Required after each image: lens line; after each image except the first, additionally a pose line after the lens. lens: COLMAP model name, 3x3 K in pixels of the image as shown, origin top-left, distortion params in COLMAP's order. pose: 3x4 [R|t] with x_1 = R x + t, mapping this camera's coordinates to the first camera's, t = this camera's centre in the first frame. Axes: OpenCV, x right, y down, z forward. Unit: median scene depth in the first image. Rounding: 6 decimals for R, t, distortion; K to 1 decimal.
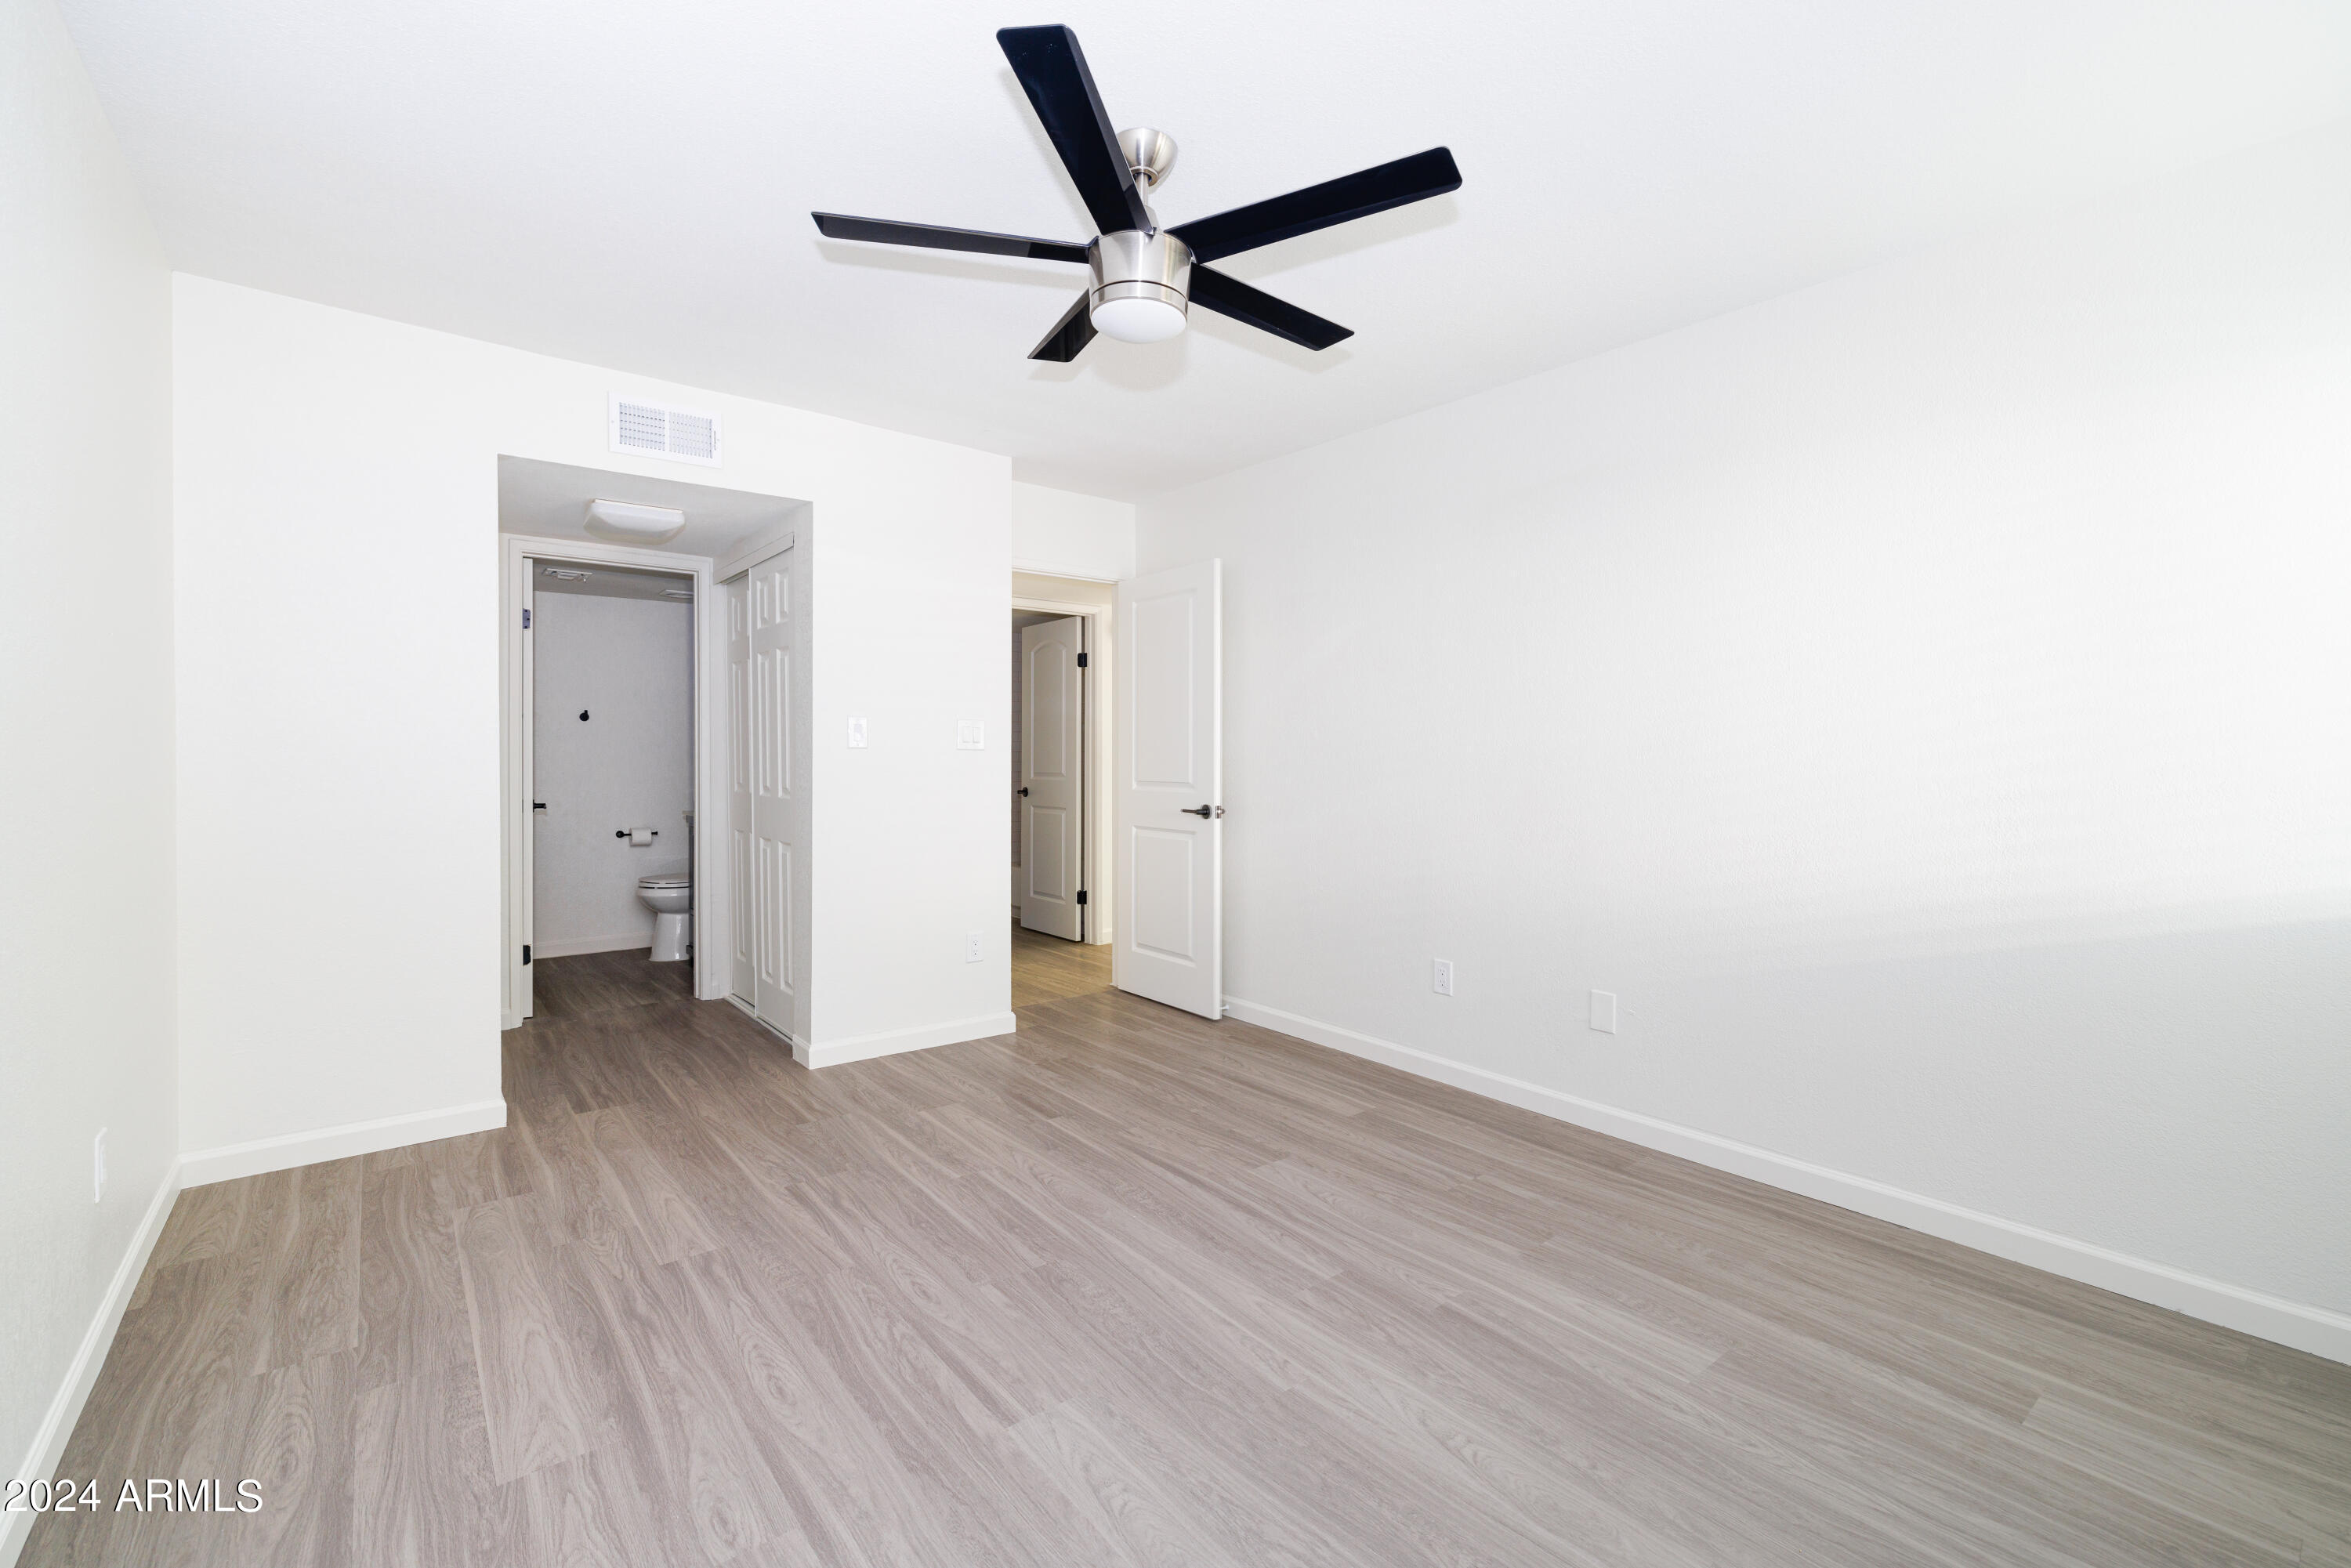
lens RADIAL K [[987.0, 0, 1182.1], [0, 987.0, 762.9], [0, 0, 1]] dist [0.002315, 0.000220]
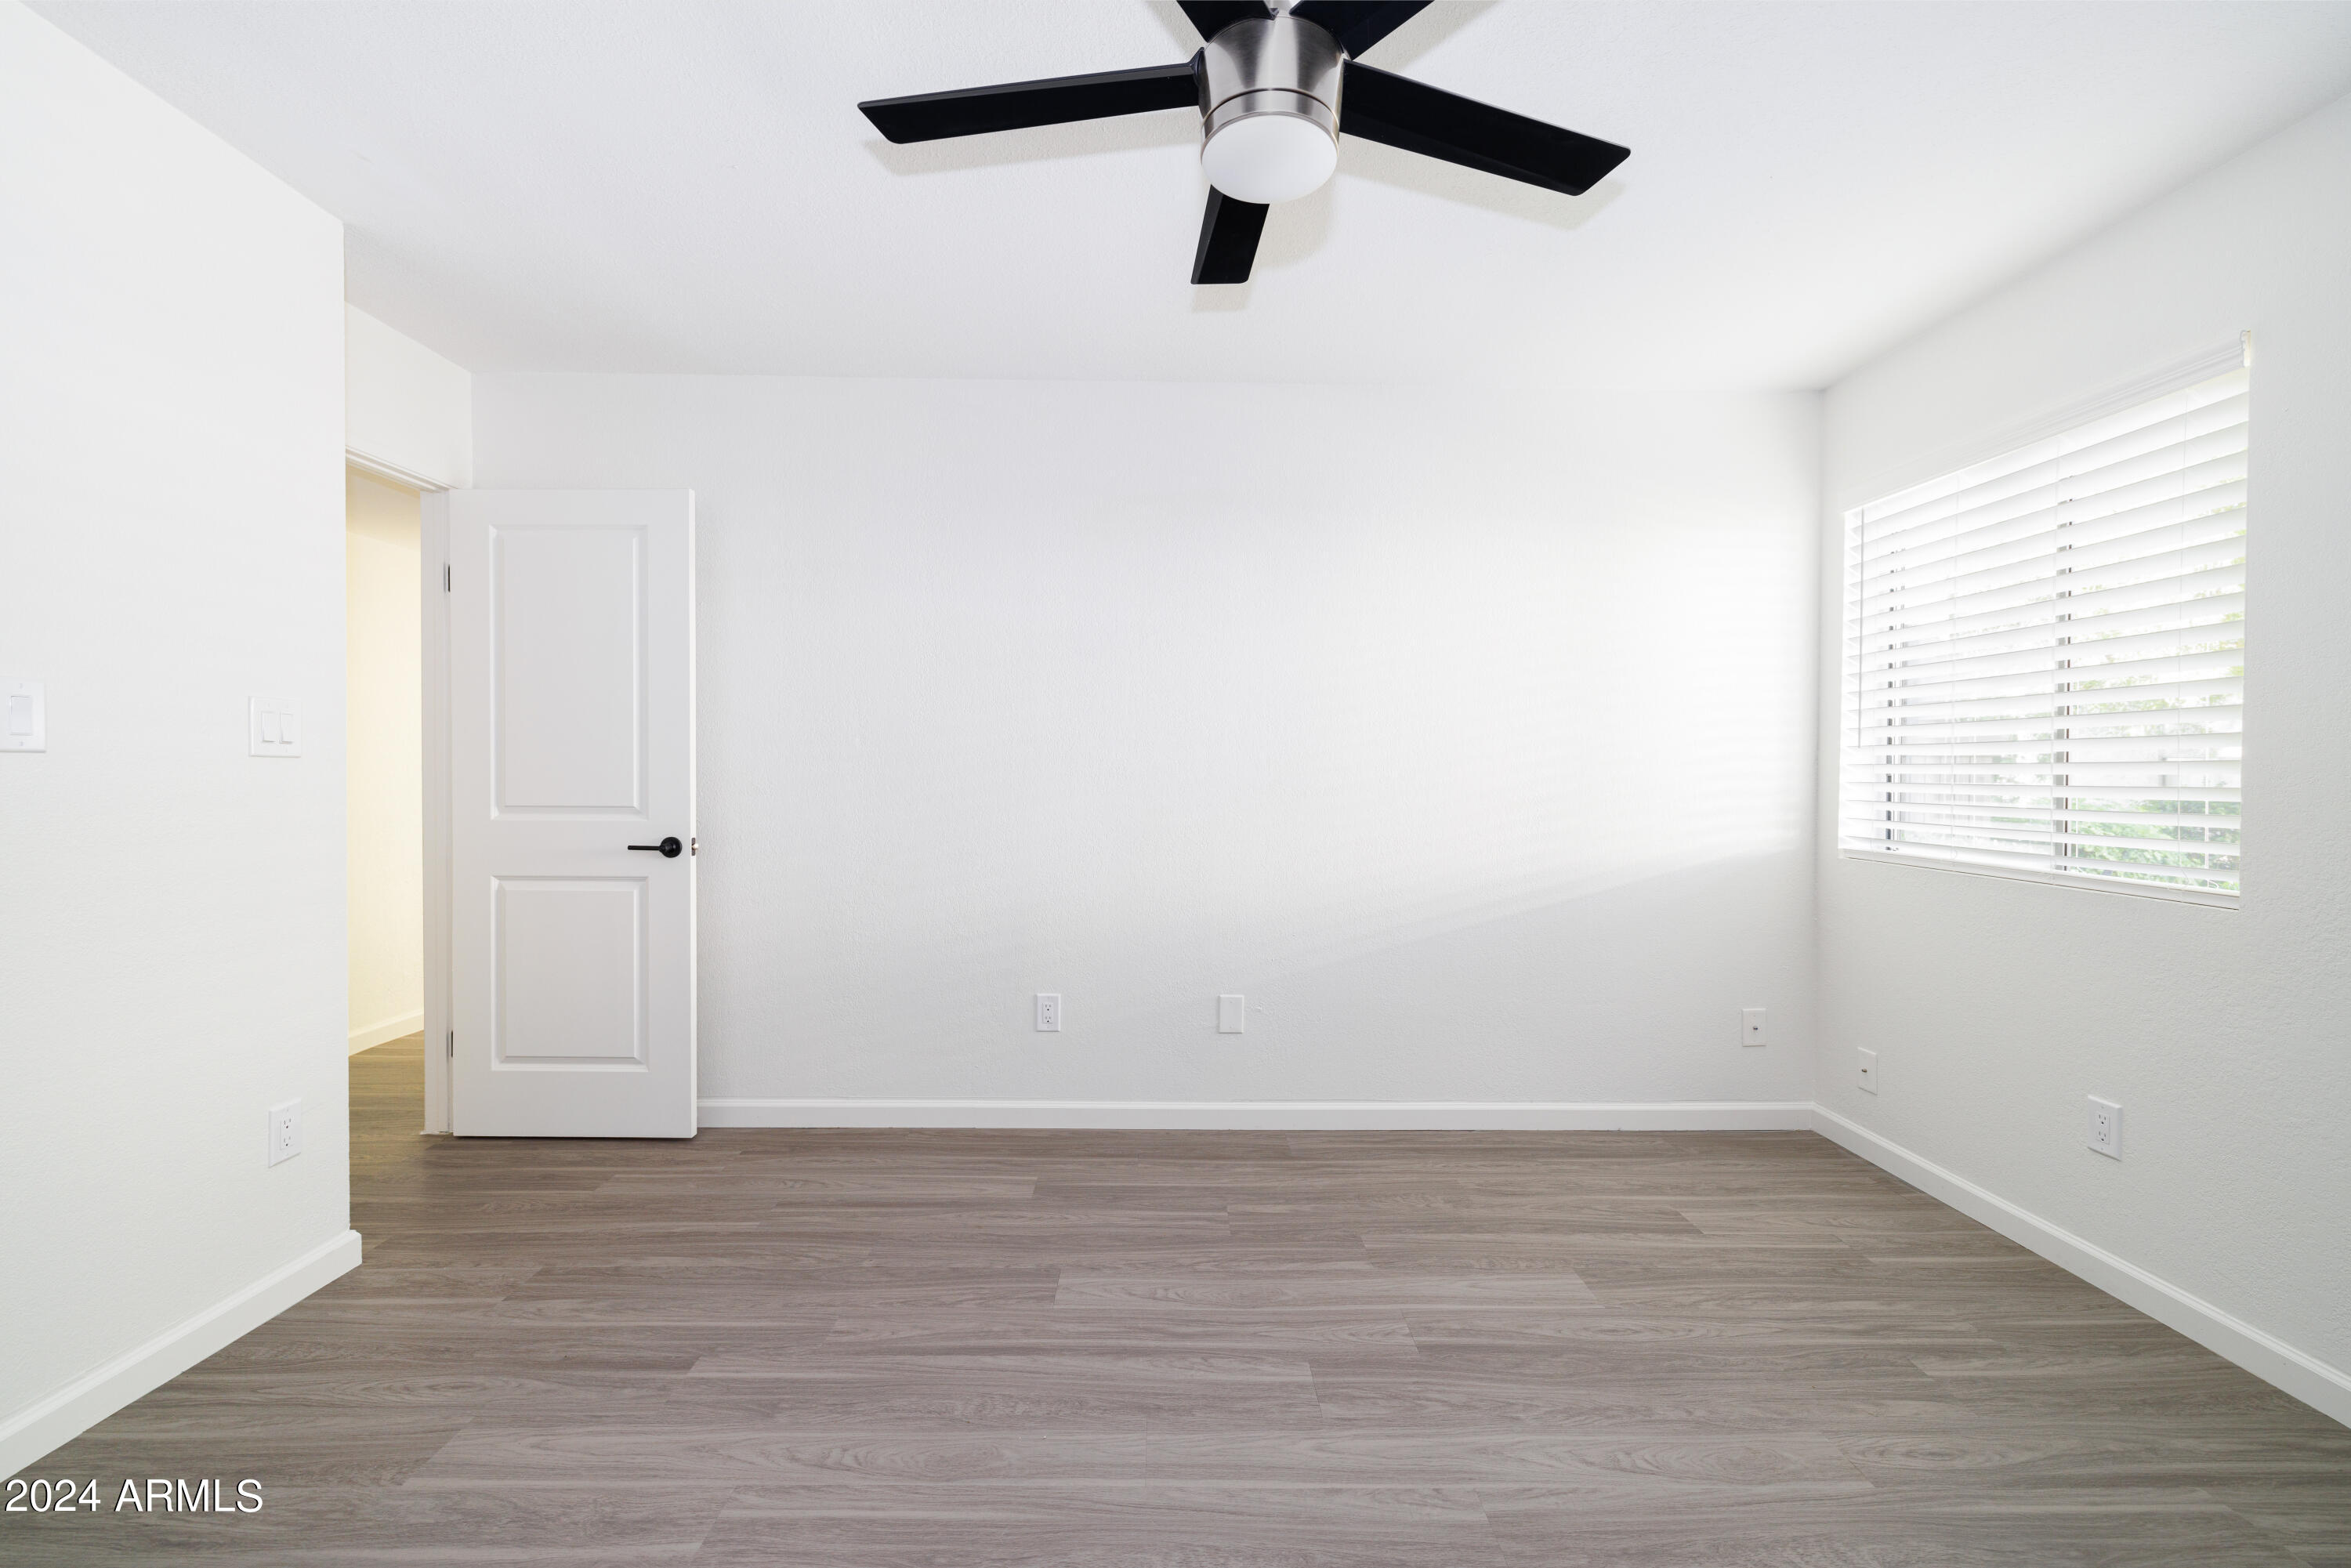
lens RADIAL K [[974.8, 0, 1175.8], [0, 974.8, 788.9], [0, 0, 1]] dist [0.000863, 0.000261]
pose [[0.623290, -0.015511, 0.781837, -0.443032], [0.001058, 0.999819, 0.018992, -0.007291], [-0.781990, -0.011011, 0.623194, 0.431174]]
